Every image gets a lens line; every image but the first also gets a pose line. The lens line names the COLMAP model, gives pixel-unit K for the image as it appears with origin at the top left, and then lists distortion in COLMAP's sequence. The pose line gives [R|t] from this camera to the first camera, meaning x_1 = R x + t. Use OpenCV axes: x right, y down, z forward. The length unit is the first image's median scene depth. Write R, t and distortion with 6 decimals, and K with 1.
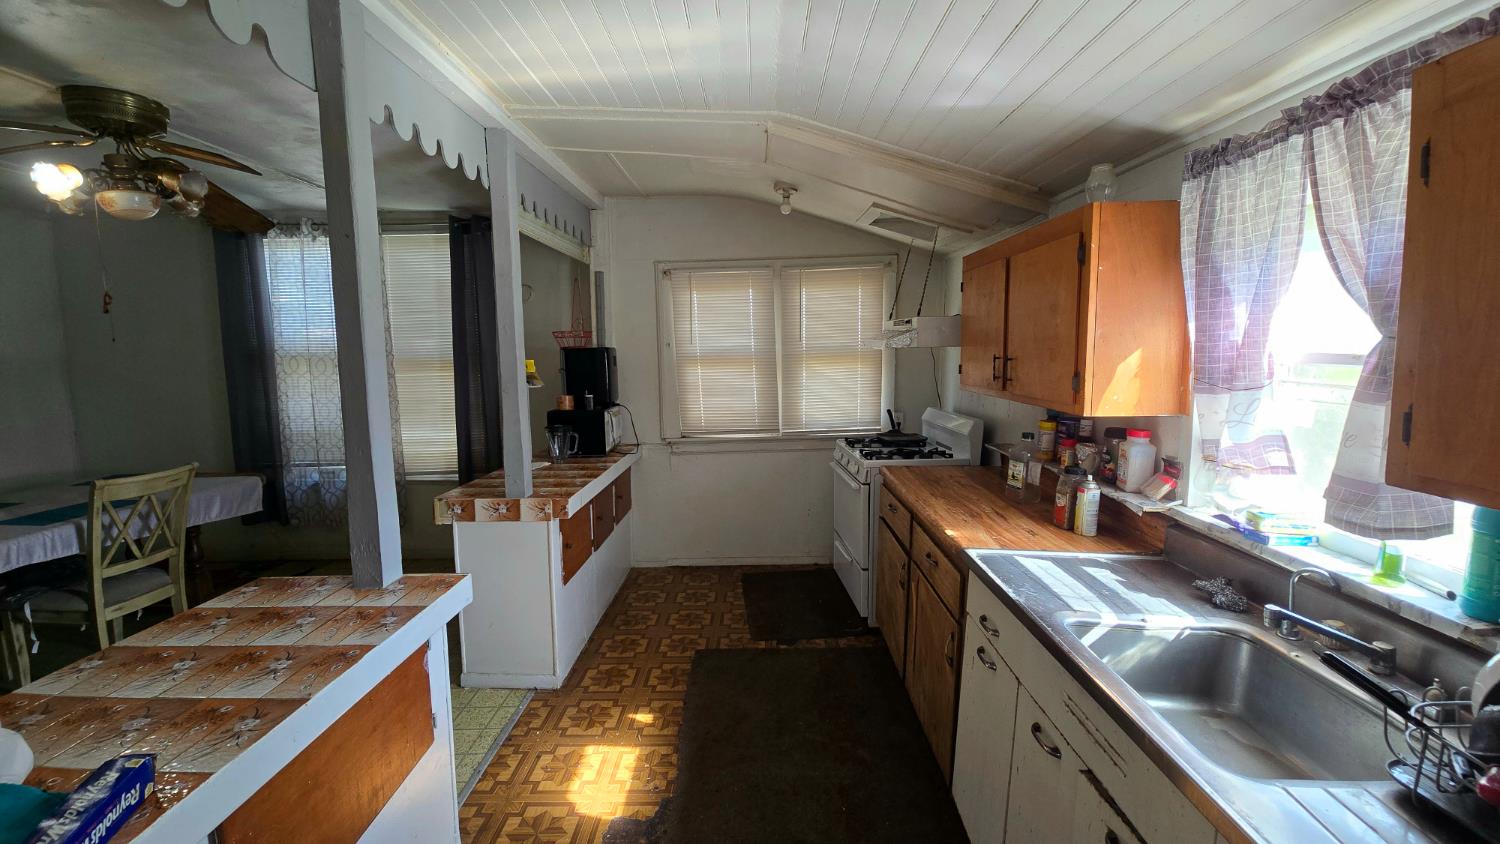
lens RADIAL K [[616.7, 0, 748.8], [0, 616.7, 414.9], [0, 0, 1]] dist [-0.000661, 0.000498]
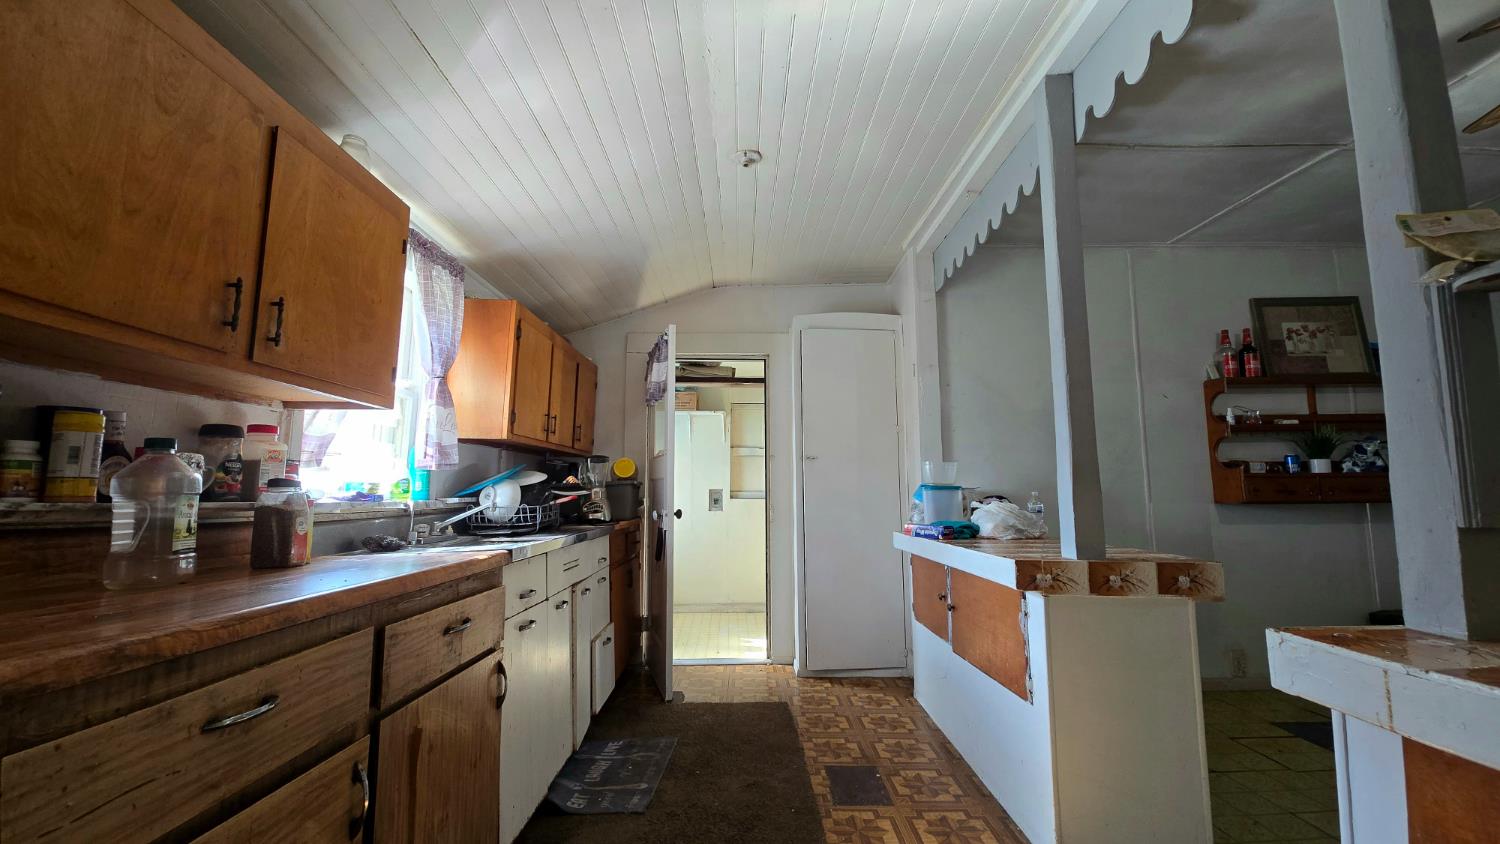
lens RADIAL K [[616.7, 0, 746.3], [0, 616.7, 430.3], [0, 0, 1]] dist [-0.000661, 0.000498]
pose [[-0.999632, 0.014914, -0.022660, -0.008939], [0.014726, 0.999856, 0.008468, 0.025212], [0.022783, 0.008132, -0.999707, 1.573888]]
